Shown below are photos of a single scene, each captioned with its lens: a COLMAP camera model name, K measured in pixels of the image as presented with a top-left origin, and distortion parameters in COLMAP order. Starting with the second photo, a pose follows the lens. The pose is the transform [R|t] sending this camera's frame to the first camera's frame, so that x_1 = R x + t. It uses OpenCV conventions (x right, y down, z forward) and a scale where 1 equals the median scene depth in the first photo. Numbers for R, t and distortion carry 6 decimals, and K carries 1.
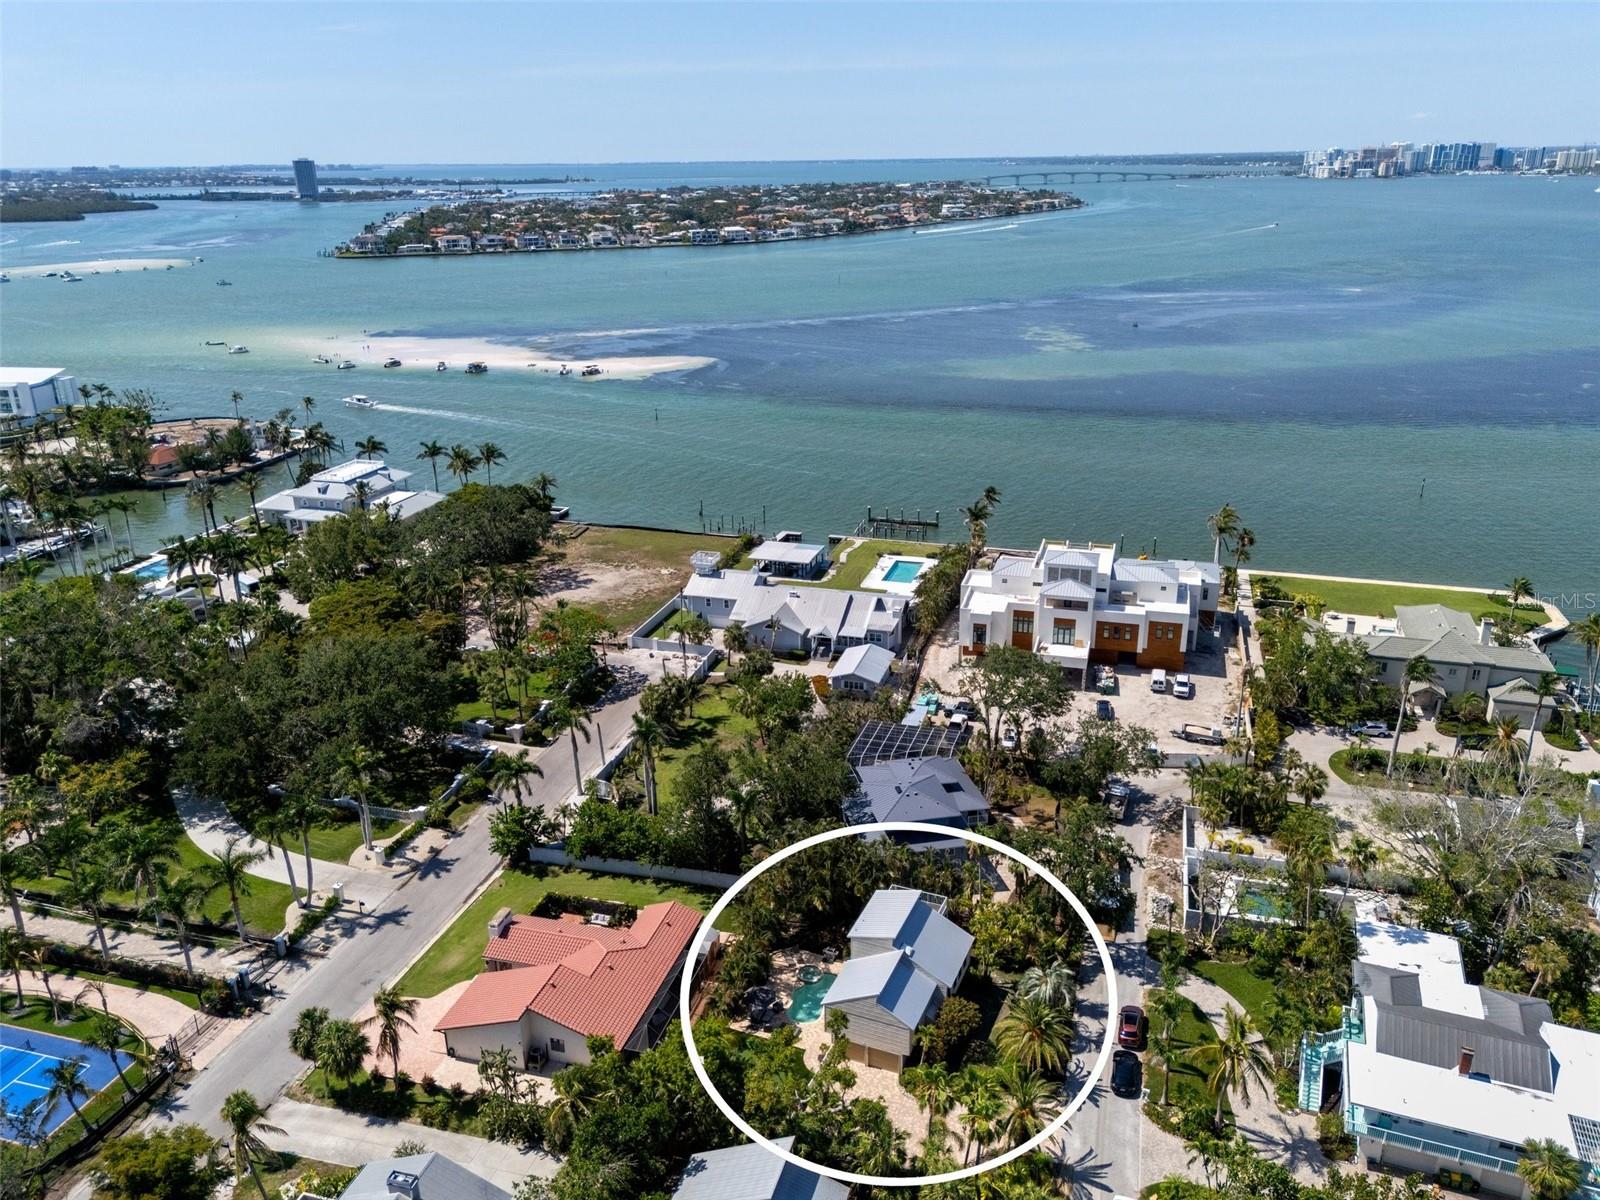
lens RADIAL K [[1150.6, 0, 800.0], [0, 1150.6, 600.0], [0, 0, 1]] dist [0.044768, -0.042613]
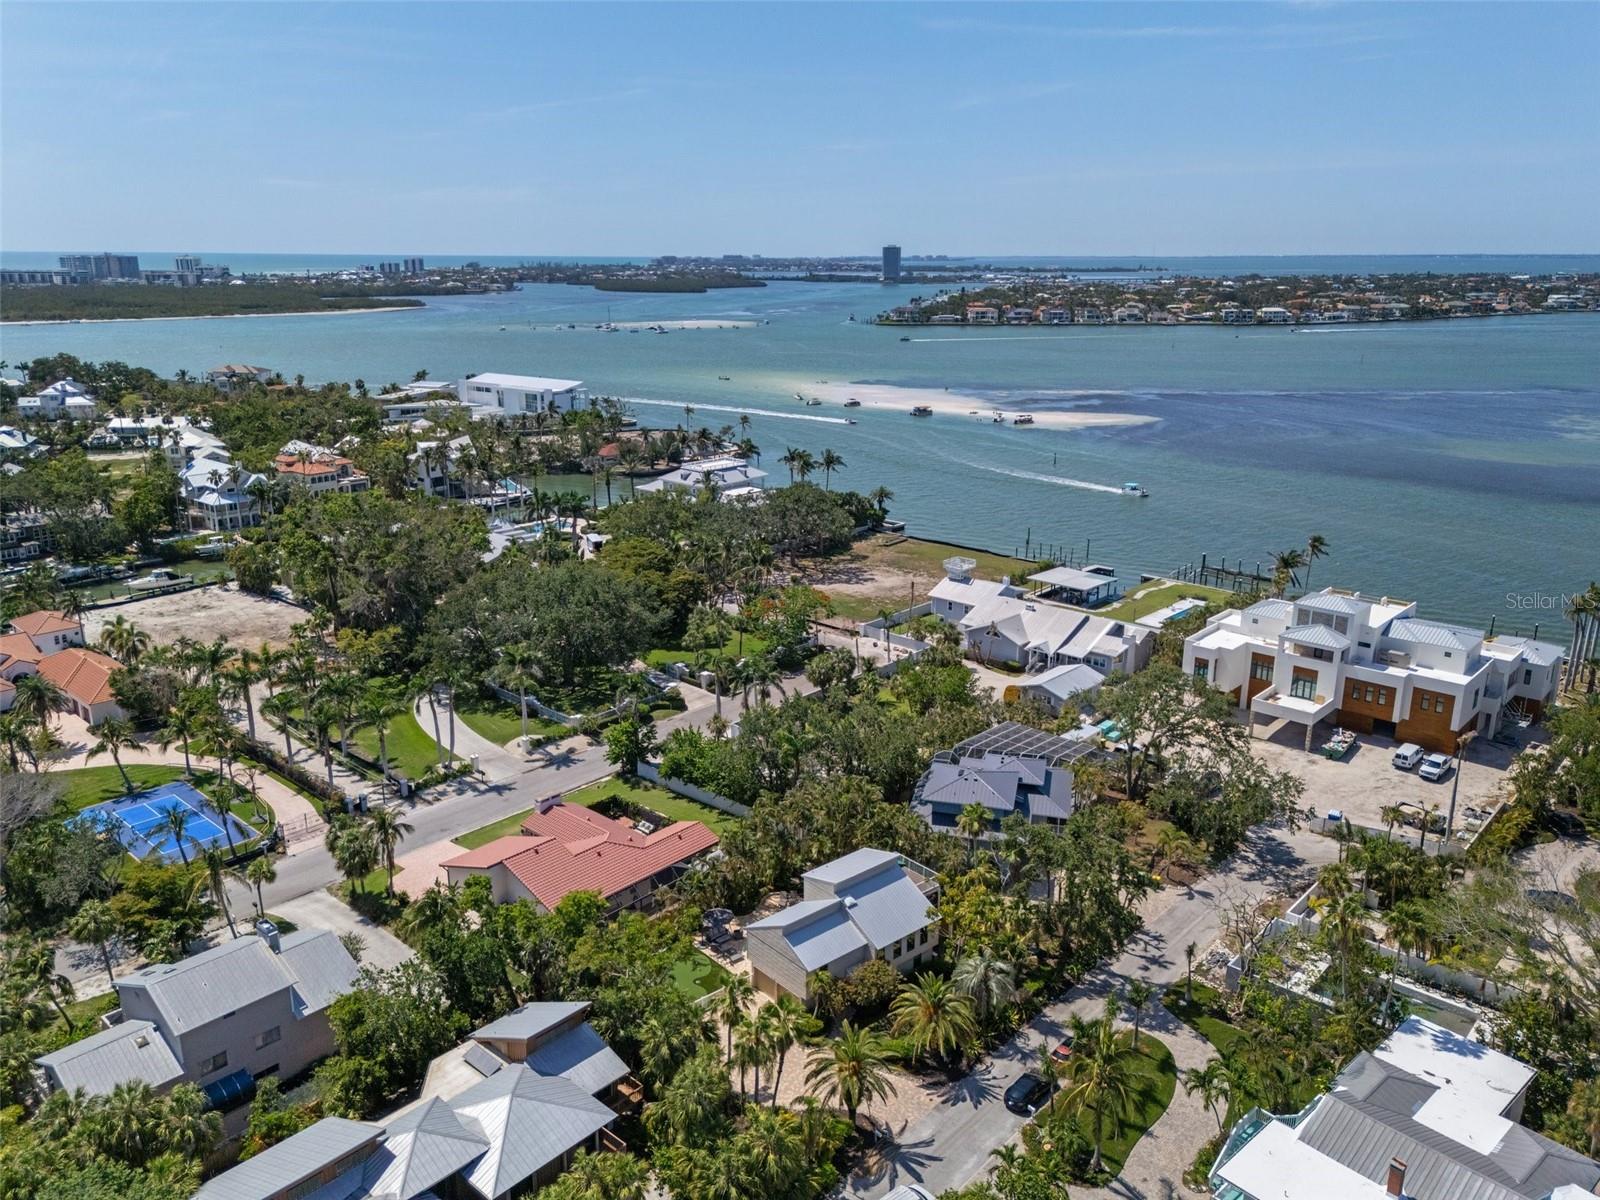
lens RADIAL K [[1150.6, 0, 800.0], [0, 1150.6, 600.0], [0, 0, 1]] dist [0.044768, -0.042613]
pose [[0.901663, 0.138494, -0.409663, 0.231666], [-0.164378, 0.985987, -0.028463, 0.051699], [0.399980, 0.093004, 0.911793, 0.051807]]
